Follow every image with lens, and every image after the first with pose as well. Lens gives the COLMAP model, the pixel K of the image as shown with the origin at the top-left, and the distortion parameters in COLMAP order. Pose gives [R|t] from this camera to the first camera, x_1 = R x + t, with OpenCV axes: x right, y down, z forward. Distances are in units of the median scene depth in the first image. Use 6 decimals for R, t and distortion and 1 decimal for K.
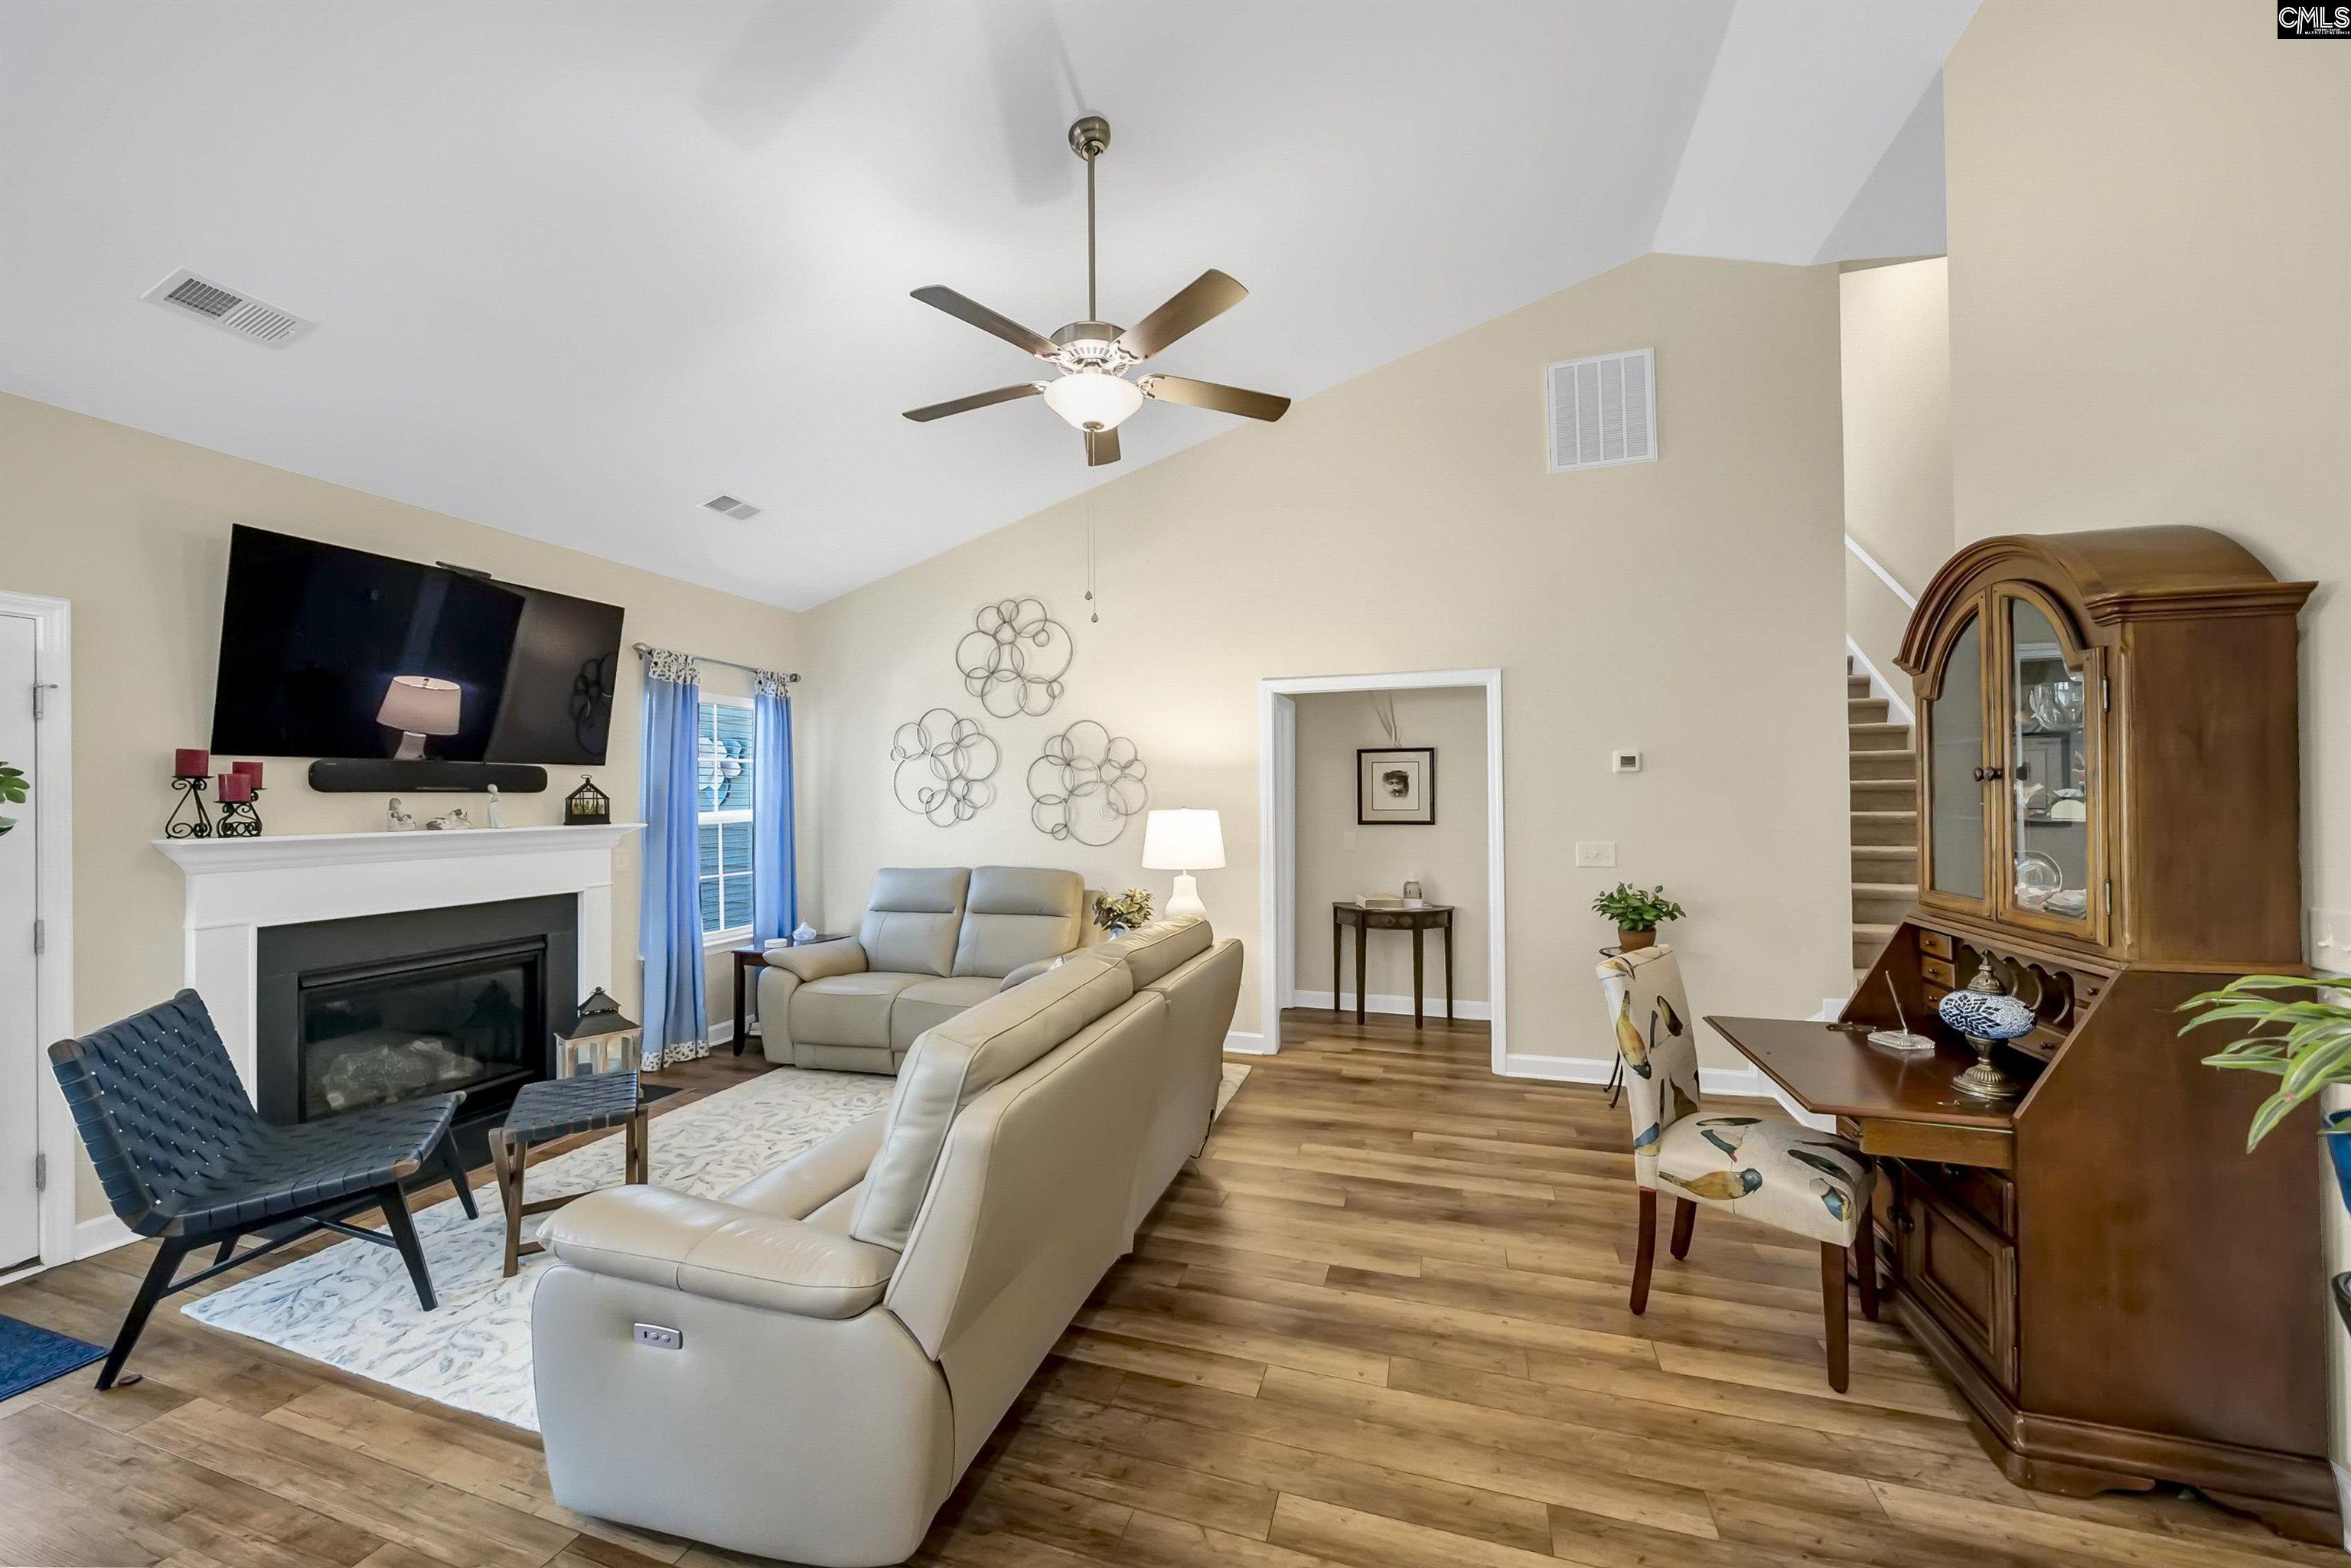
lens RADIAL K [[827.8, 0, 1175.5], [0, 827.8, 784.0], [0, 0, 1]] dist [-0.006202, 0.000064]
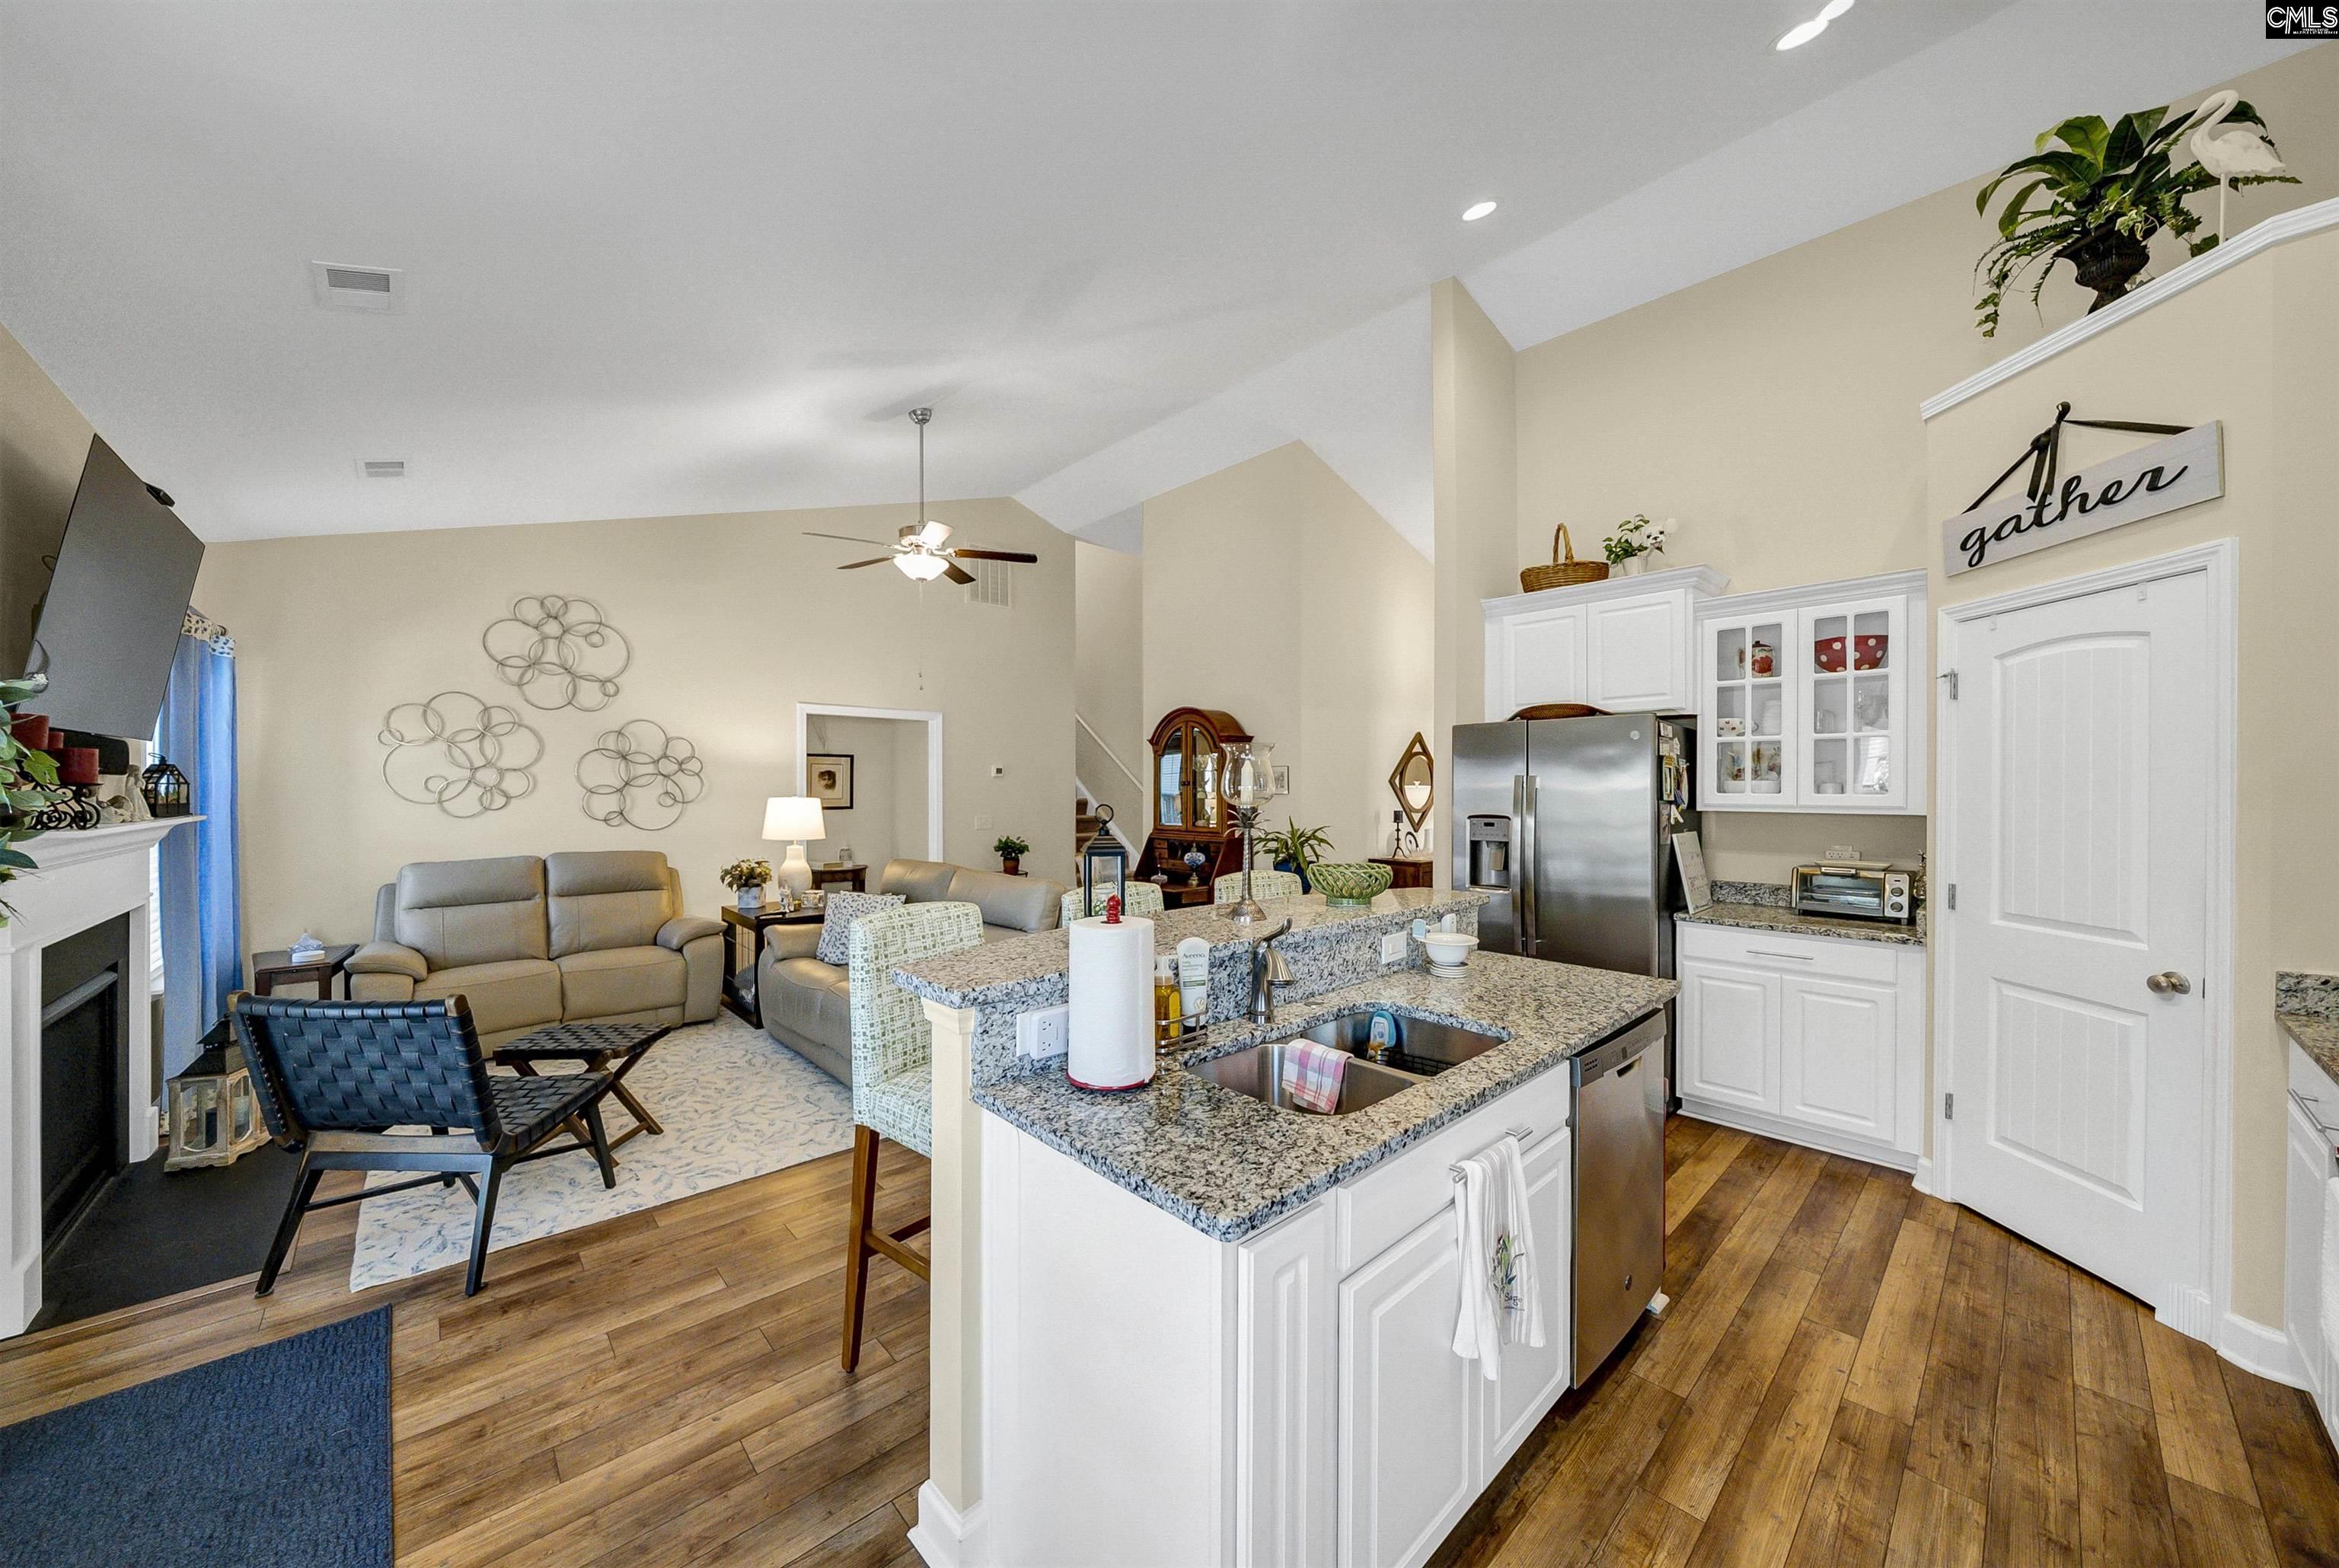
lens RADIAL K [[869.6, 0, 1164.0], [0, 869.6, 789.3], [0, 0, 1]] dist [-0.008732, 0.000058]
pose [[0.458355, 0.006532, 0.888745, -0.818407], [-0.020545, 0.999784, 0.003248, -0.000561], [-0.888532, -0.019748, 0.458390, -0.173787]]
